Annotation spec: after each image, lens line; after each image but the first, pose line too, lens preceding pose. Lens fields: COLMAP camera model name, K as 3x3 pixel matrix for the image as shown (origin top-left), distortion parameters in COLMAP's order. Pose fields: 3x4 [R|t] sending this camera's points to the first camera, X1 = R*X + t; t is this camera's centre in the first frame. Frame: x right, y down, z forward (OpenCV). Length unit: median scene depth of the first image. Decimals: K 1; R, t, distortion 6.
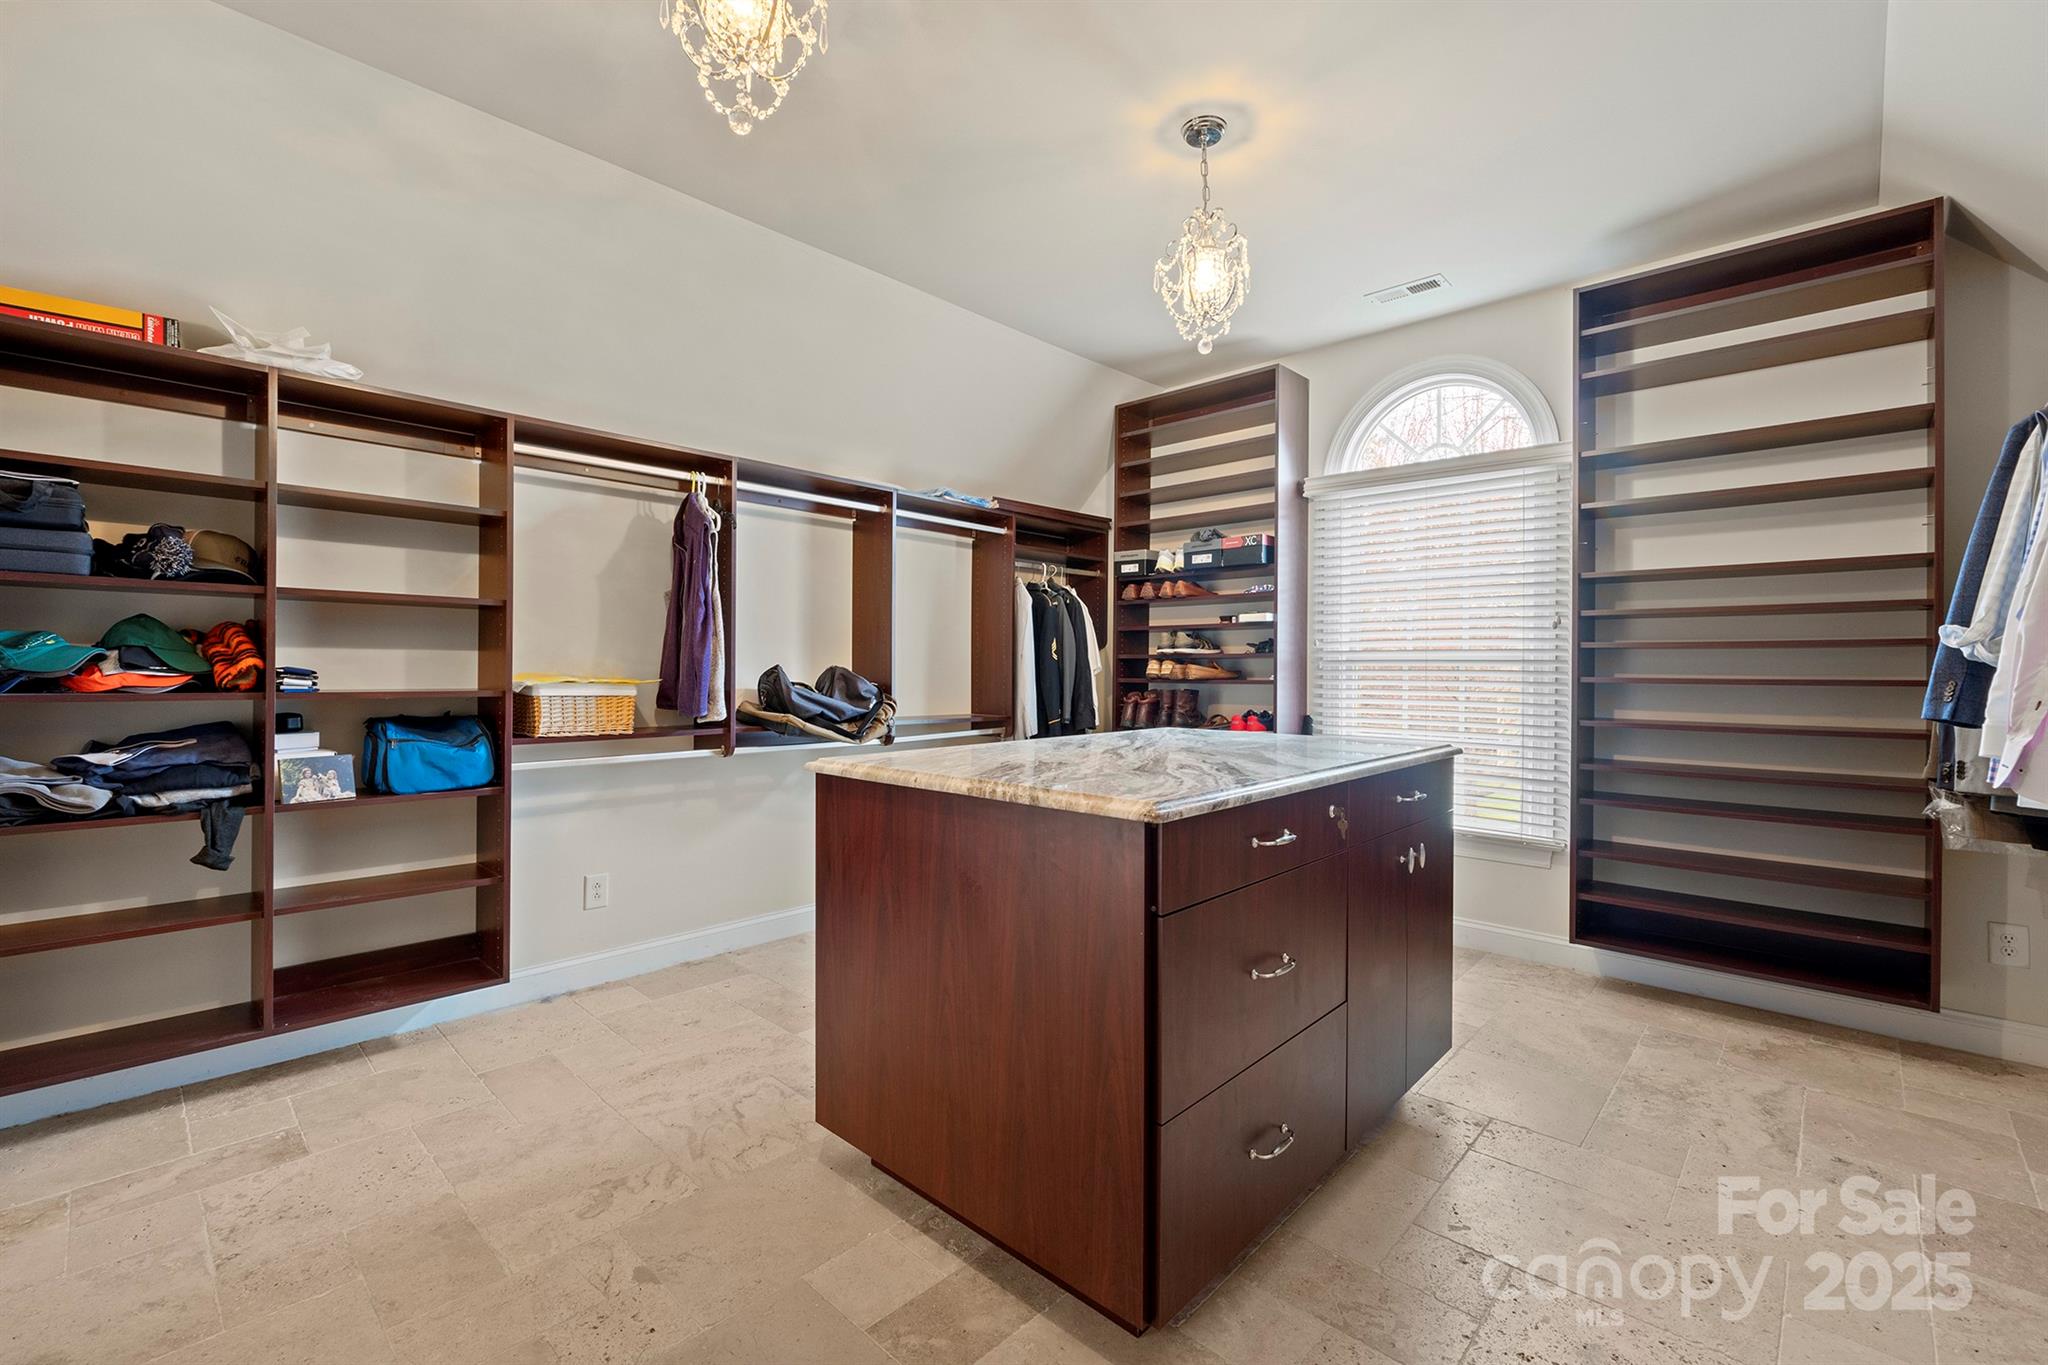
lens RADIAL K [[873.5, 0, 1003.5], [0, 873.5, 681.0], [0, 0, 1]] dist [-0.004543, 0.000096]
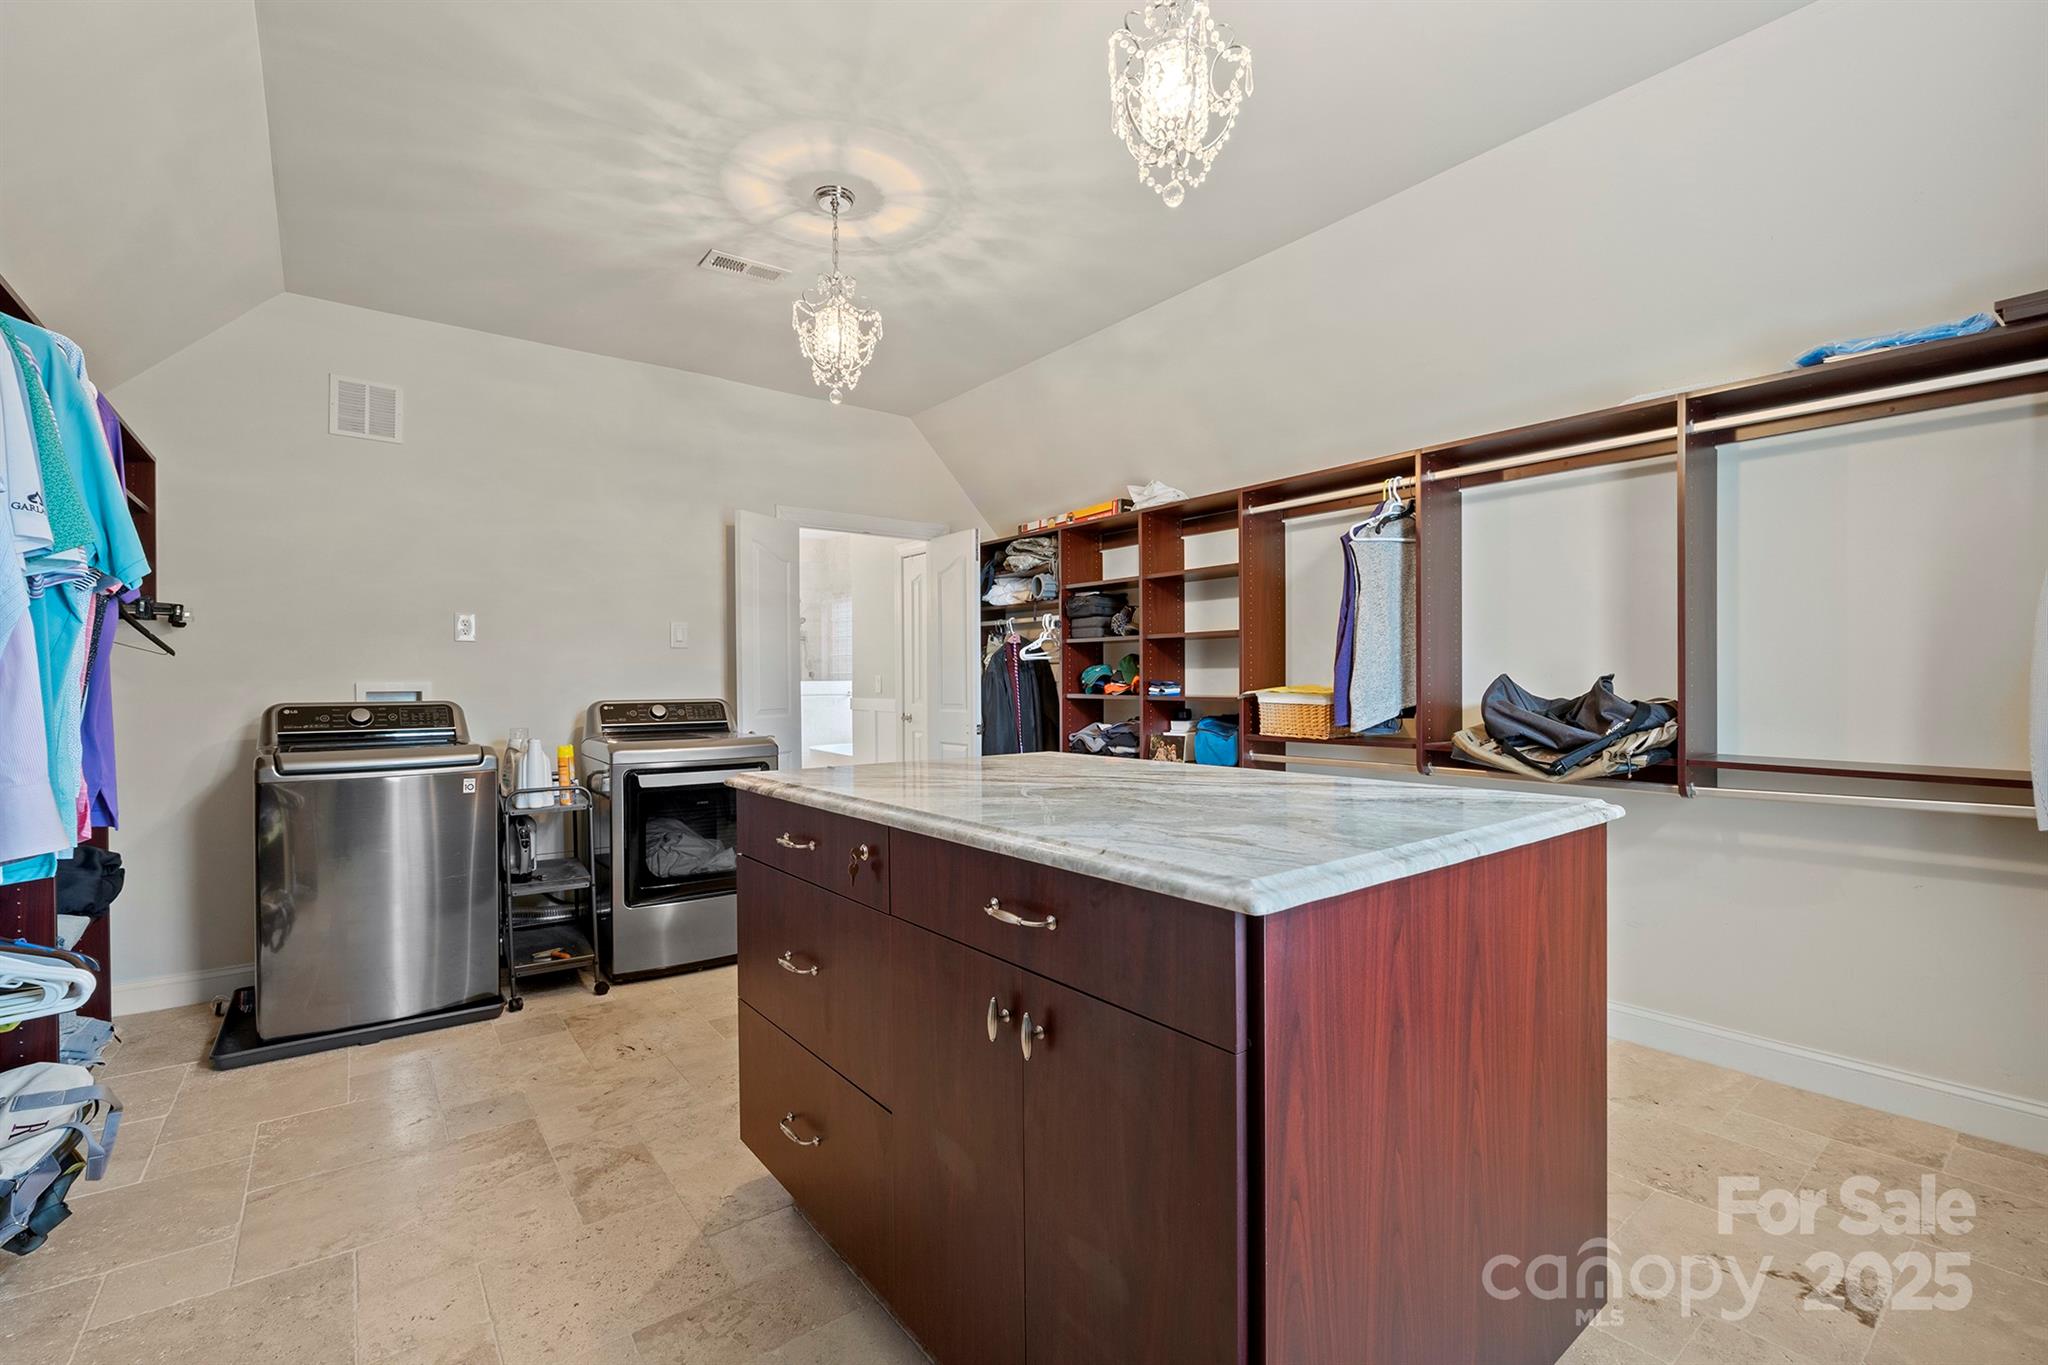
lens RADIAL K [[873.5, 0, 1004.8], [0, 873.5, 682.4], [0, 0, 1]] dist [-0.004543, 0.000096]
pose [[-0.165705, 0.000665, -0.986175, 0.856305], [-0.006725, 0.999976, 0.001804, -0.012558], [0.986152, 0.006931, -0.165697, 0.922144]]
